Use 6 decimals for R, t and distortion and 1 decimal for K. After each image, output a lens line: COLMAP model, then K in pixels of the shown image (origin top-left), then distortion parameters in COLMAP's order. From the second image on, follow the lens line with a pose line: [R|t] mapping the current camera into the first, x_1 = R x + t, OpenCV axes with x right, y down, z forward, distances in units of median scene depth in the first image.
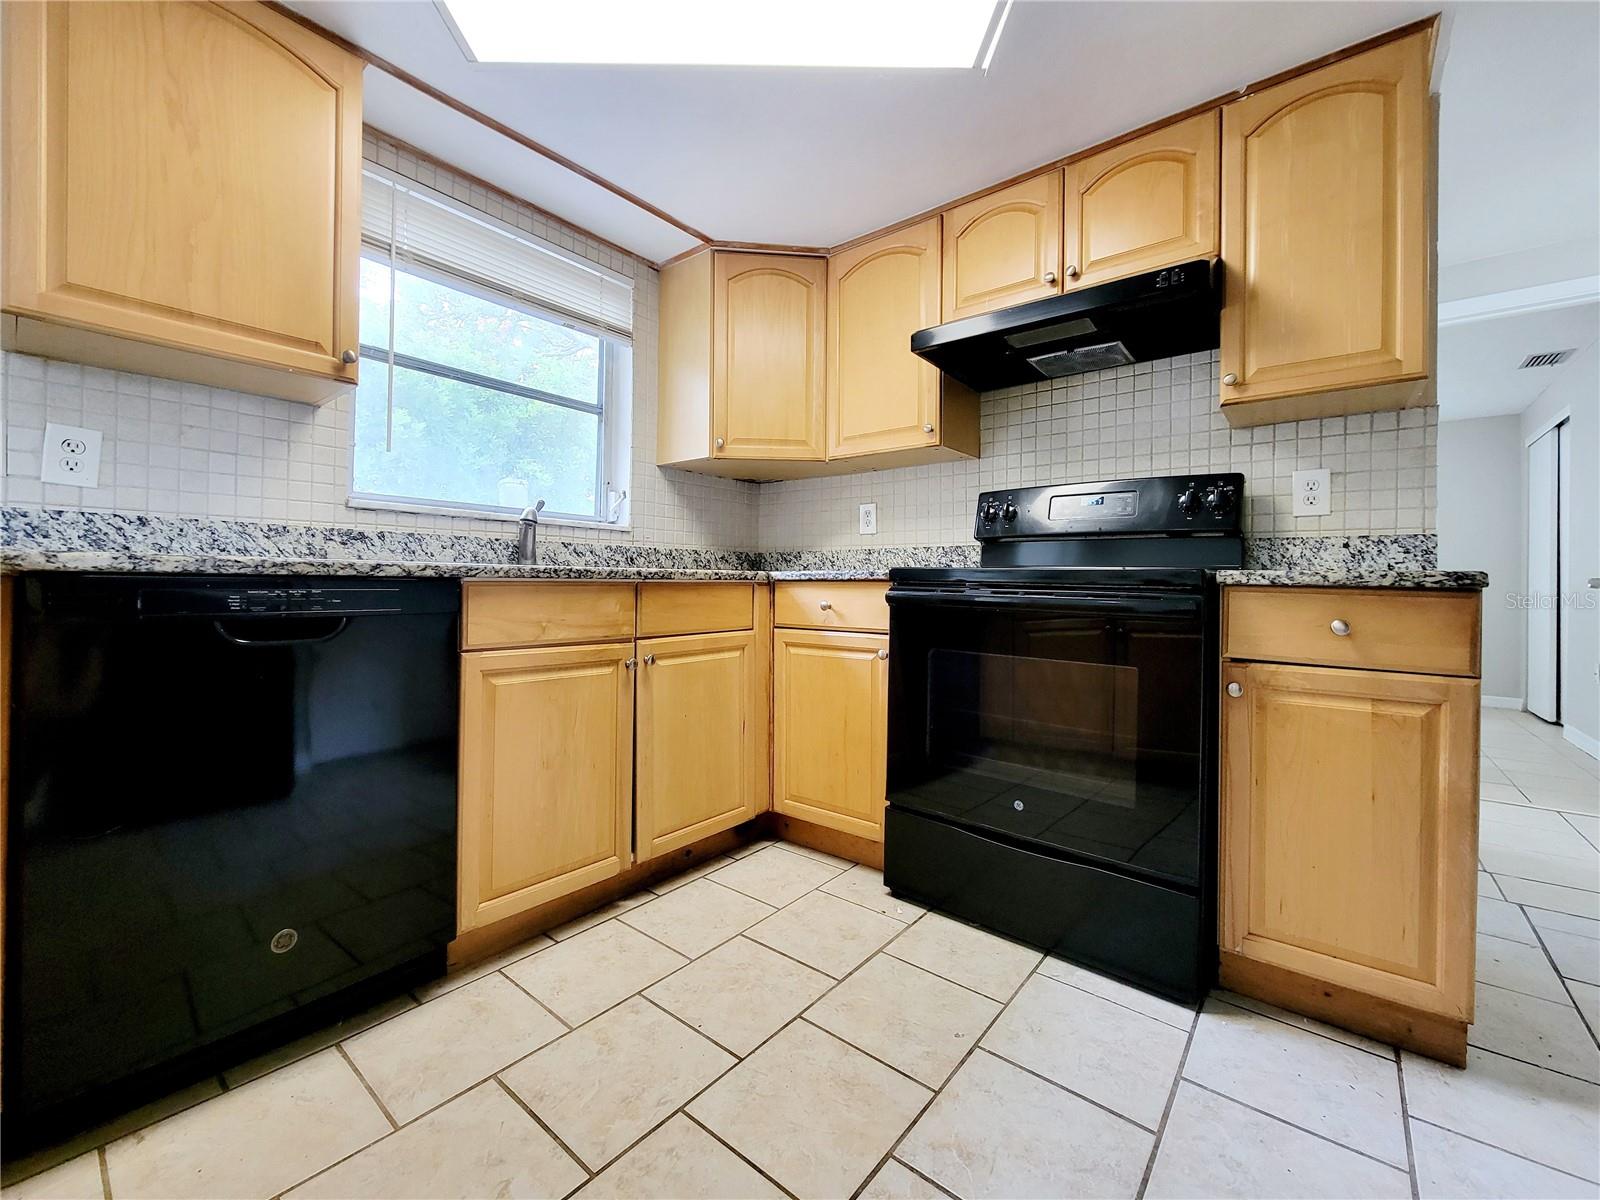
lens RADIAL K [[651.7, 0, 786.3], [0, 651.7, 572.2], [0, 0, 1]] dist [-0.000226, 0.000030]
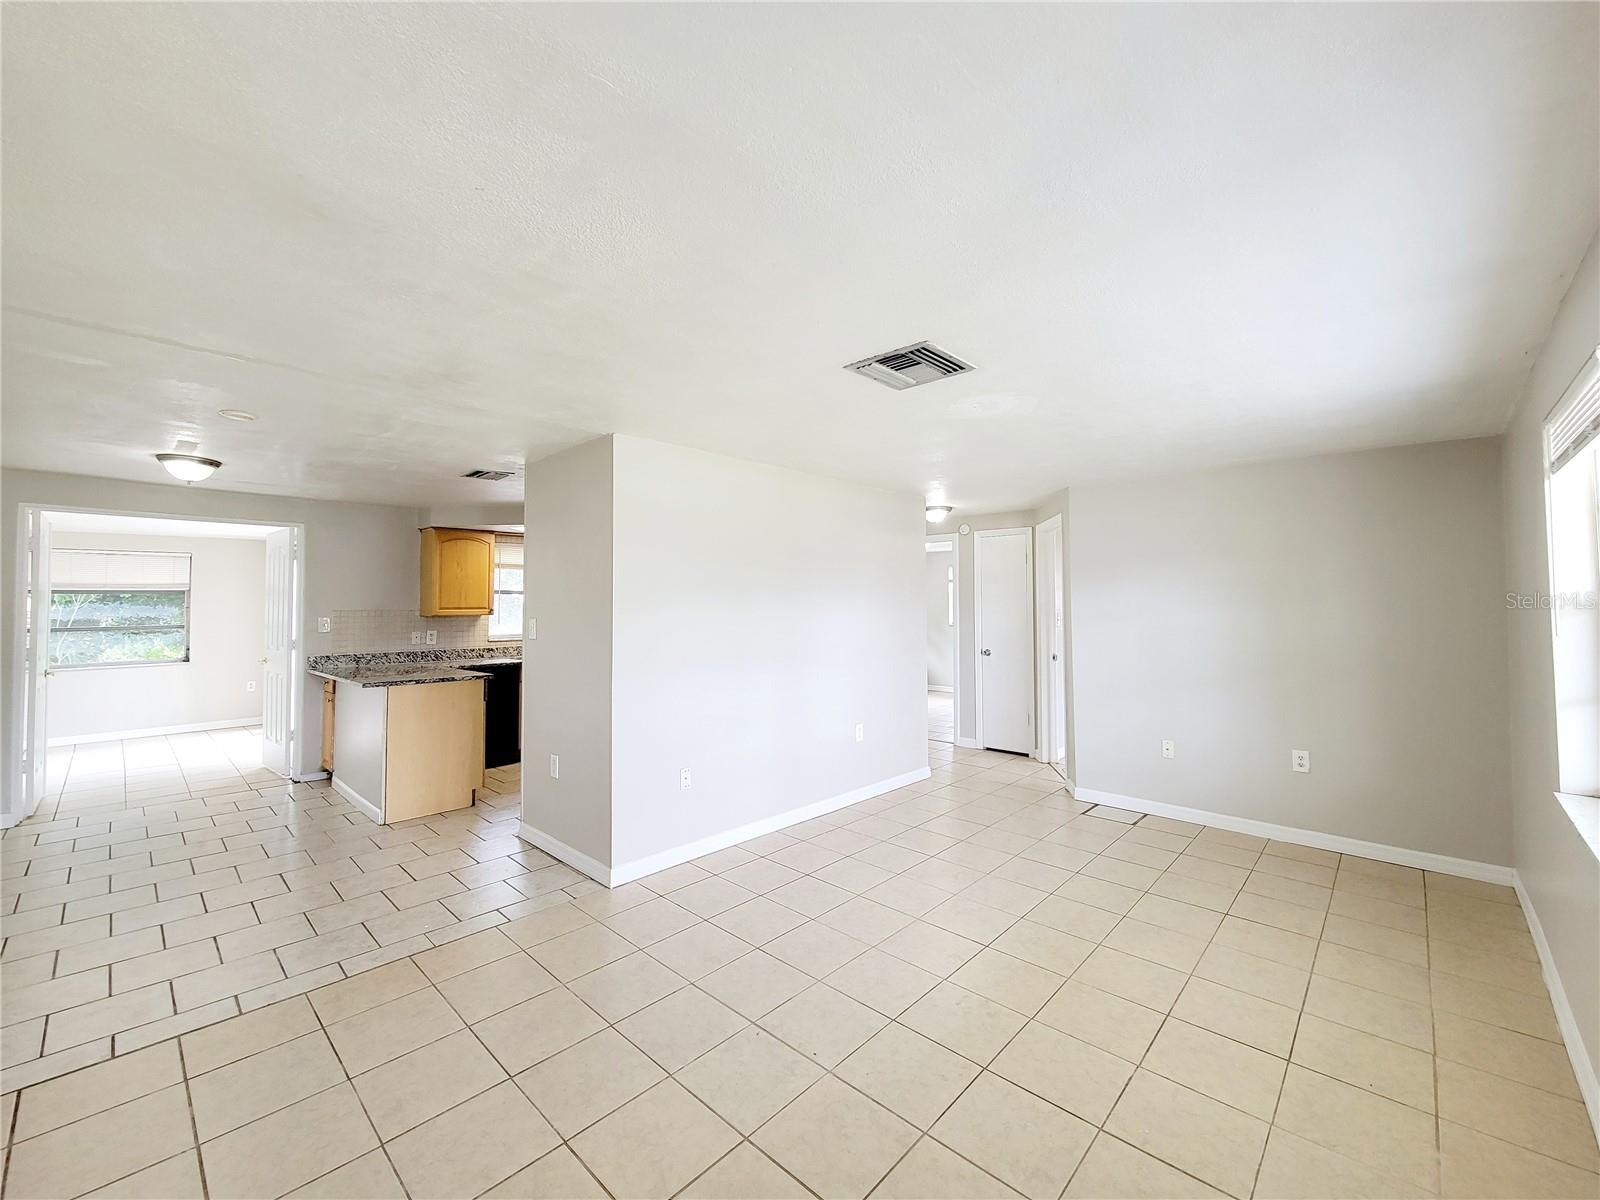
lens RADIAL K [[651.7, 0, 788.1], [0, 651.7, 586.4], [0, 0, 1]] dist [-0.000226, 0.000030]
pose [[0.997630, -0.023189, -0.064783, 1.186503], [0.021925, 0.999556, -0.020155, -0.298705], [0.065221, 0.018687, 0.997696, -2.446734]]
